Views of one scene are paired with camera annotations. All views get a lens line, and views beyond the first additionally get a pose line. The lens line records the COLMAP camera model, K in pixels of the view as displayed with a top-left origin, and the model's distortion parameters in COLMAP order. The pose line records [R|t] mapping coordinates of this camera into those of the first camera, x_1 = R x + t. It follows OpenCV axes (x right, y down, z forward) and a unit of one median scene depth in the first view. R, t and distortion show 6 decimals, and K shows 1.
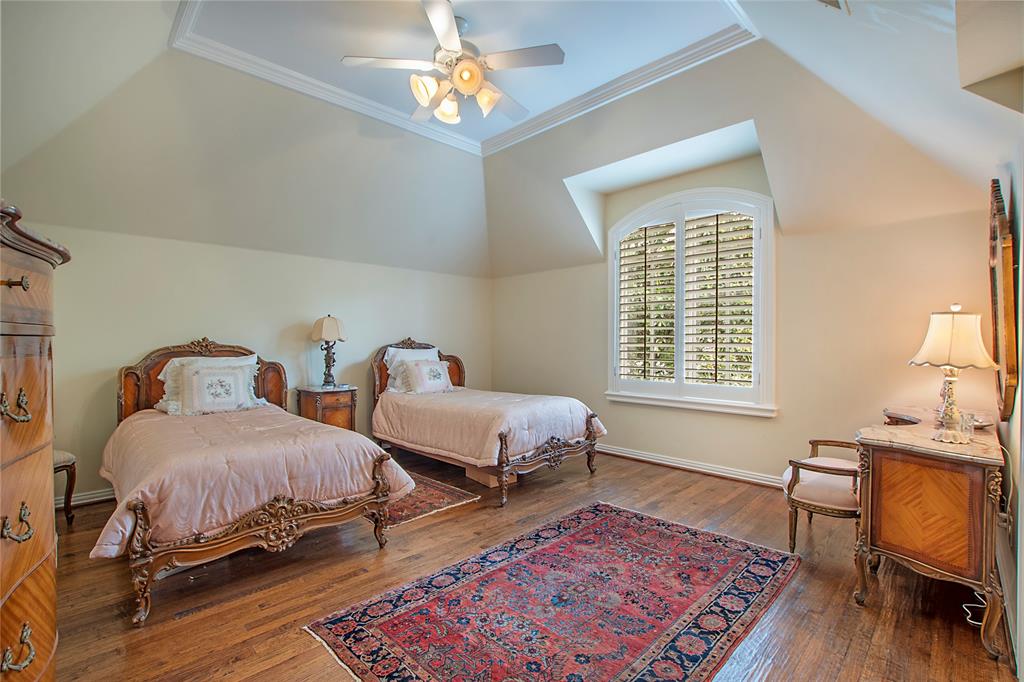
lens RADIAL K [[464.4, 0, 515.3], [0, 464.4, 343.1], [0, 0, 1]] dist [-0.020845, 0.000265]
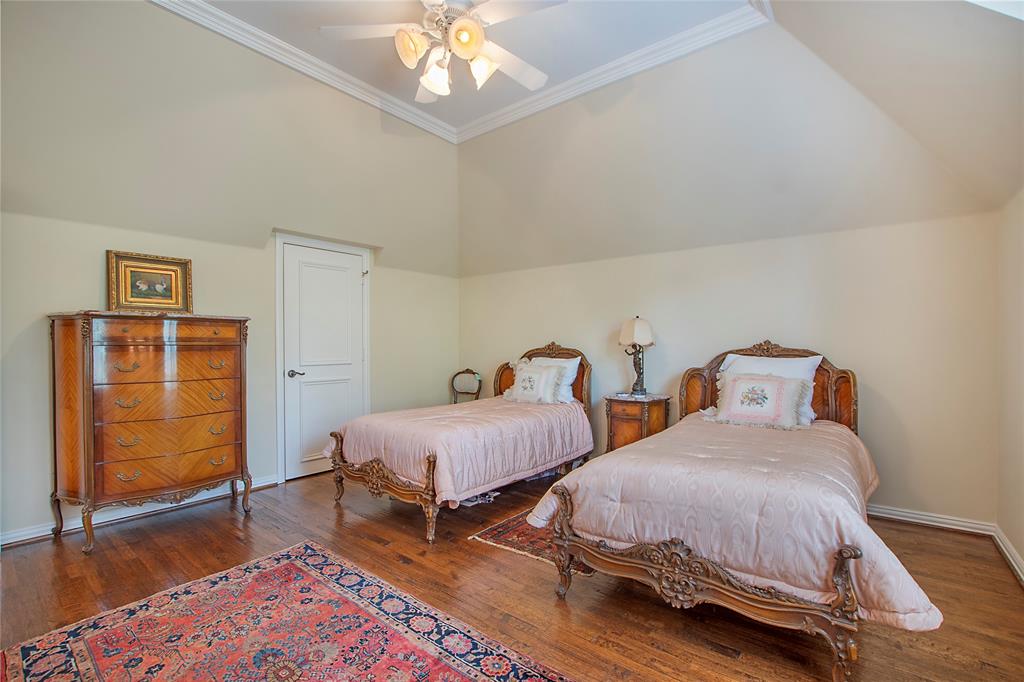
lens RADIAL K [[464.4, 0, 515.3], [0, 464.4, 343.1], [0, 0, 1]] dist [-0.020845, 0.000265]
pose [[0.098986, -0.000679, -0.995089, 0.584812], [-0.003387, 0.999994, -0.001019, -0.008209], [0.995083, 0.003471, 0.098983, 0.819976]]
